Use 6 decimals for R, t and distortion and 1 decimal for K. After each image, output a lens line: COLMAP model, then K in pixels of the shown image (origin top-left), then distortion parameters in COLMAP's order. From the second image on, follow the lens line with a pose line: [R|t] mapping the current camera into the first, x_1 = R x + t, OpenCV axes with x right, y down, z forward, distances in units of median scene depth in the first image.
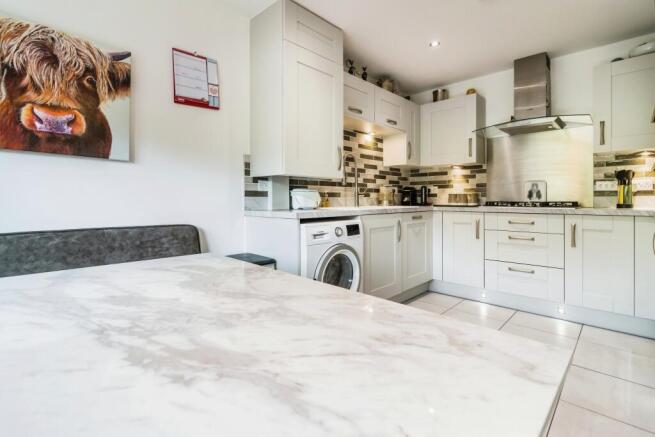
lens RADIAL K [[308.2, 0, 329.0], [0, 308.2, 197.6], [0, 0, 1]] dist [0.012630, -0.000041]
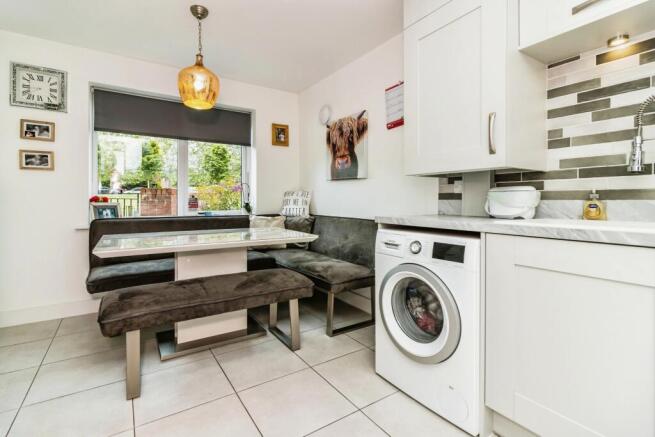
lens RADIAL K [[308.2, 0, 323.7], [0, 308.2, 202.4], [0, 0, 1]] dist [0.012630, -0.000041]
pose [[-0.224556, 0.007188, -0.974435, 0.594250], [0.002499, 0.999974, 0.006800, -0.001897], [0.974458, -0.000909, -0.224568, 0.711655]]
